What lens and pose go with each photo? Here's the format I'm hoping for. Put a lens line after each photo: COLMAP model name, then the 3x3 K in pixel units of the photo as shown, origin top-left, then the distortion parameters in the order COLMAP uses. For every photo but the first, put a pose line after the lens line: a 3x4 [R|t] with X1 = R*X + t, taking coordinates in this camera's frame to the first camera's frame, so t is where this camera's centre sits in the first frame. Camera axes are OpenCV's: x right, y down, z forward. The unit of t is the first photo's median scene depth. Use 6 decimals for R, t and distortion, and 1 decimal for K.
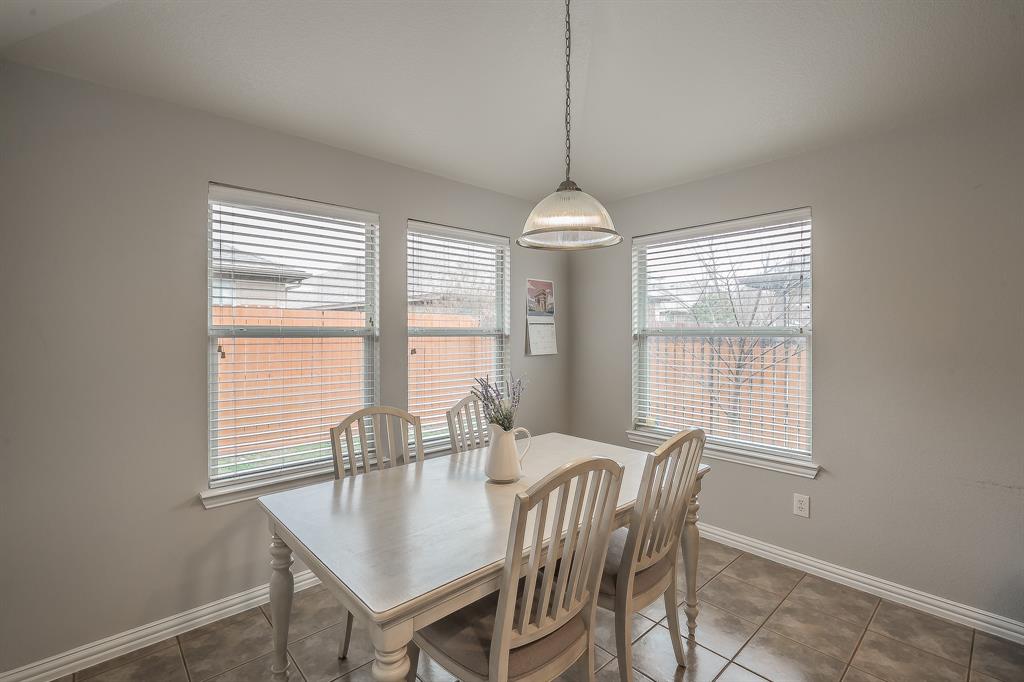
lens RADIAL K [[466.6, 0, 510.2], [0, 466.6, 340.6], [0, 0, 1]] dist [0.008396, 0.001138]
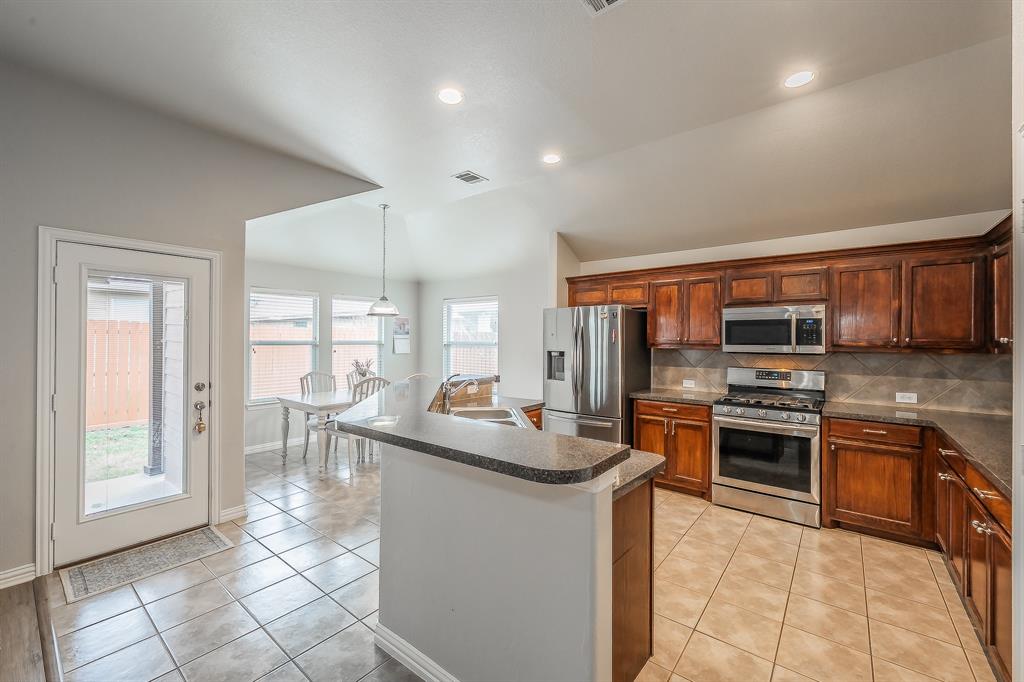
lens RADIAL K [[419.4, 0, 501.2], [0, 419.4, 338.7], [0, 0, 1]] dist [-0.000400, 0.000109]
pose [[0.990936, 0.001407, 0.134328, 0.263145], [0.001778, 0.999720, -0.023588, 0.009336], [-0.134324, 0.023613, 0.990656, -0.927269]]
